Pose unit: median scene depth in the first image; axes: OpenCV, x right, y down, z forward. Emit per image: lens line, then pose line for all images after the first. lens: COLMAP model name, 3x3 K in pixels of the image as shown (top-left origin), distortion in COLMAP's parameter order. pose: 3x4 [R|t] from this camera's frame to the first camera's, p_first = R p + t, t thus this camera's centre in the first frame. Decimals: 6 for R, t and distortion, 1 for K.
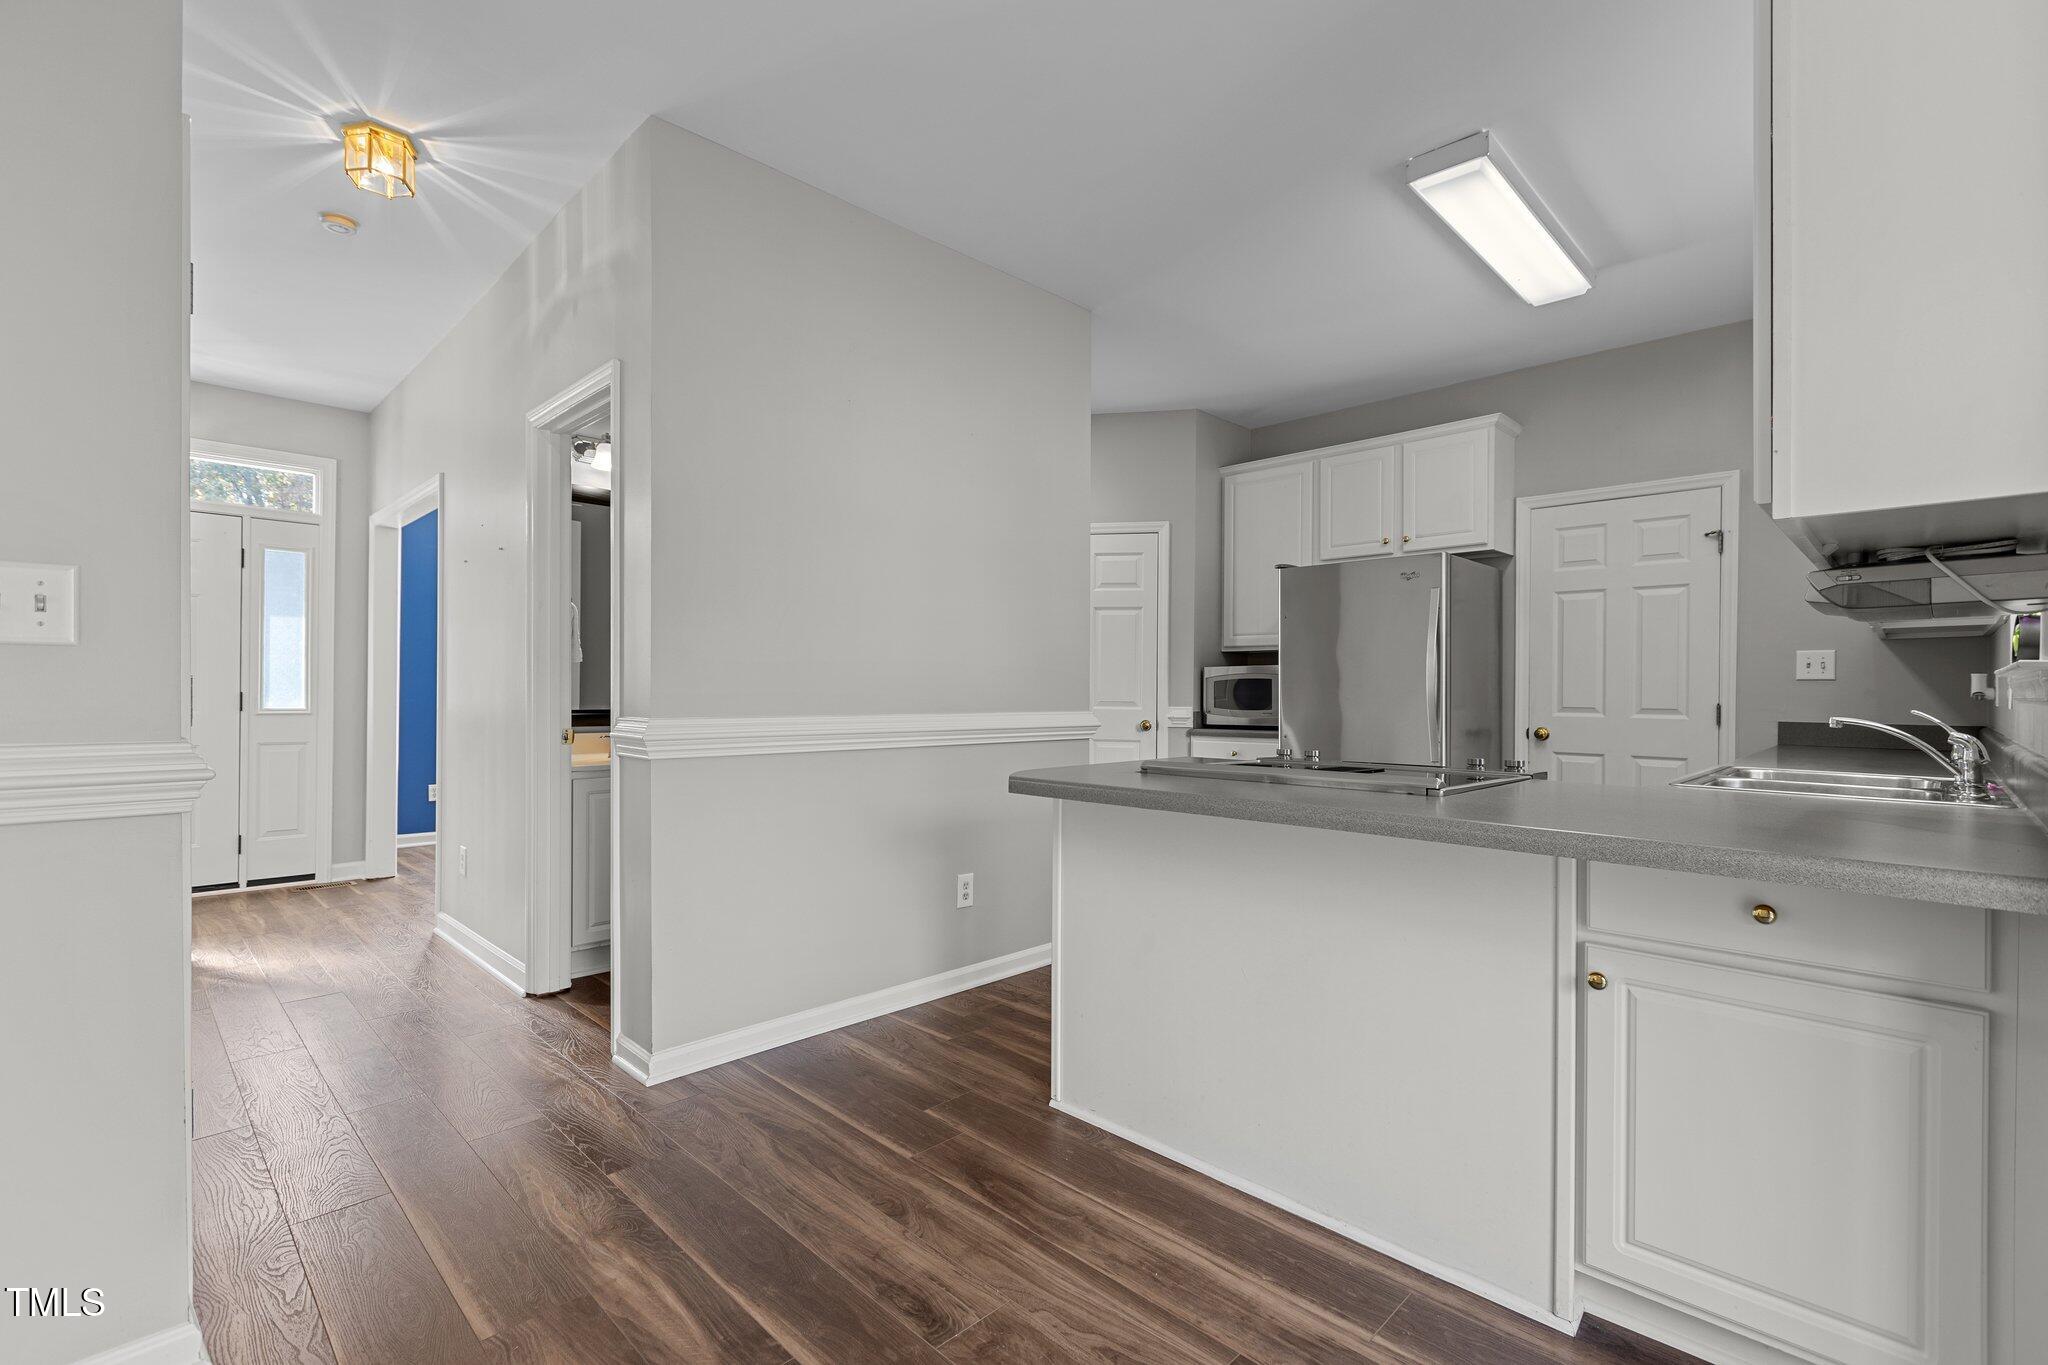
lens RADIAL K [[920.3, 0, 1027.3], [0, 920.3, 688.8], [0, 0, 1]] dist [-0.012627, -0.000447]
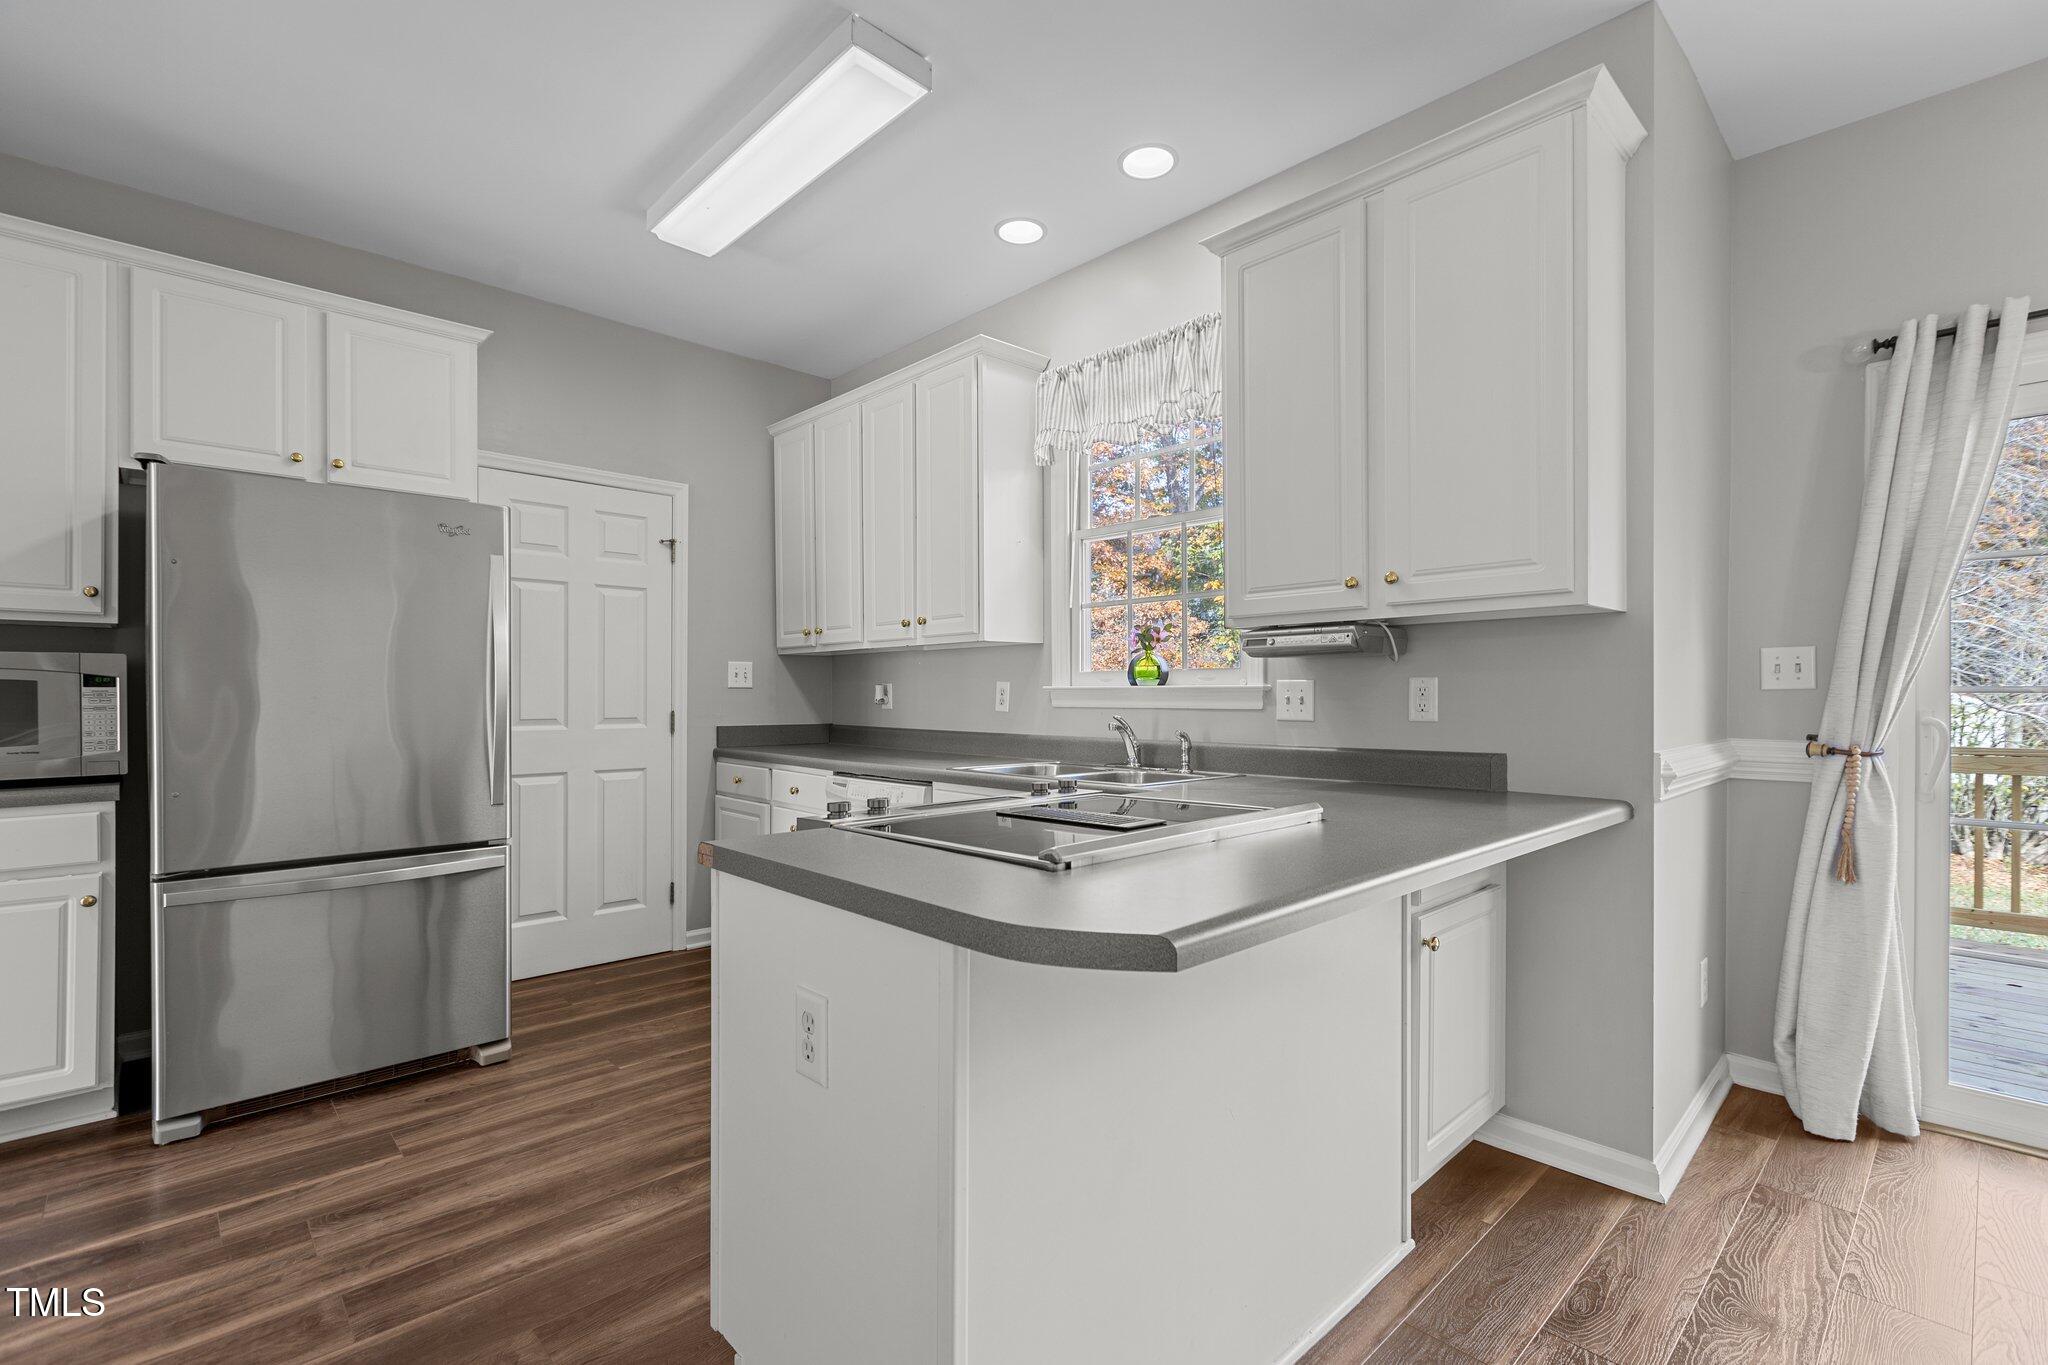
lens RADIAL K [[920.3, 0, 1027.3], [0, 920.3, 690.0], [0, 0, 1]] dist [-0.012627, -0.000447]
pose [[0.018744, 0.003592, 0.999818, -0.245792], [-0.000685, 0.999993, -0.003580, -0.003357], [-0.999824, -0.000618, 0.018747, 0.587829]]
